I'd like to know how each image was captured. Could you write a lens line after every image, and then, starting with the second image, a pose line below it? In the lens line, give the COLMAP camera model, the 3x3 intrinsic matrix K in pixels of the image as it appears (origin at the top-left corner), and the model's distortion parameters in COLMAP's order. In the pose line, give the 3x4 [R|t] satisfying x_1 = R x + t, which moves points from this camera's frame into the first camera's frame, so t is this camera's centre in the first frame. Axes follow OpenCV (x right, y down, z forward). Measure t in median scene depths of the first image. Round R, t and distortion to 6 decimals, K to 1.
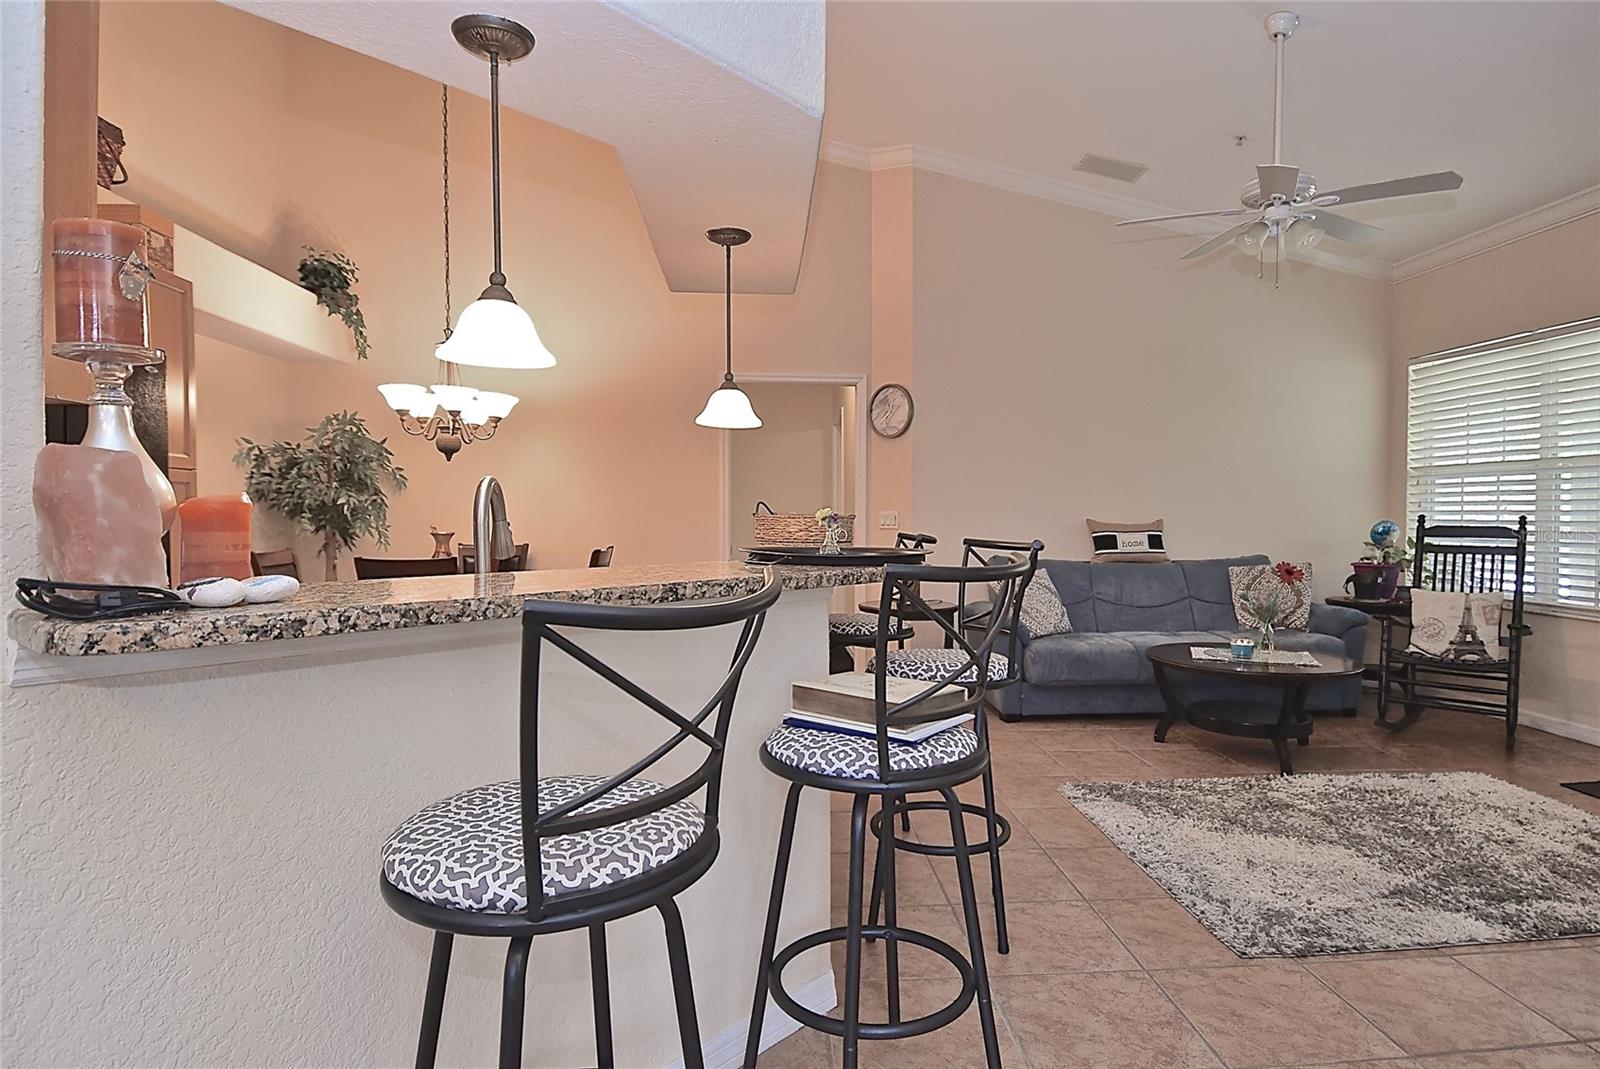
lens RADIAL K [[876.6, 0, 841.6], [0, 876.6, 521.3], [0, 0, 1]] dist [-0.020605, -0.000228]
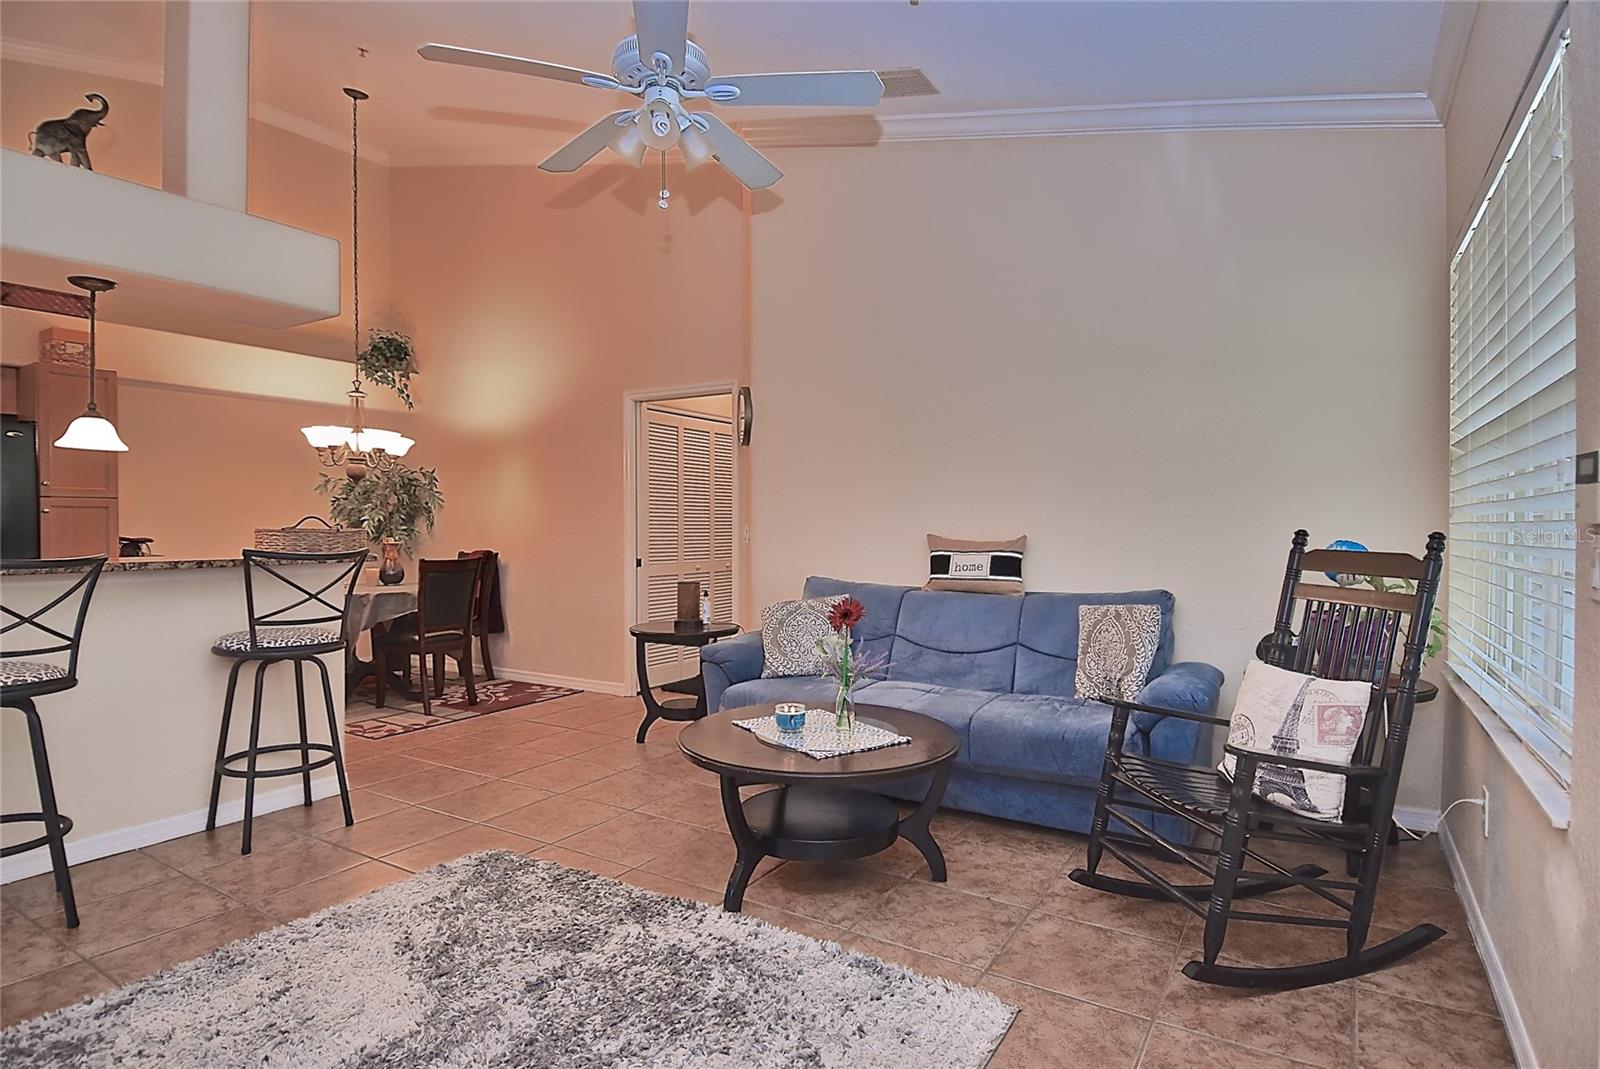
lens RADIAL K [[835.6, 0, 852.6], [0, 835.6, 536.5], [0, 0, 1]] dist [0.019822, -0.022870]
pose [[0.818250, 0.005661, -0.574834, 0.691031], [-0.003655, 0.999983, 0.004645, -0.004197], [0.574851, -0.001700, 0.818257, 0.368670]]
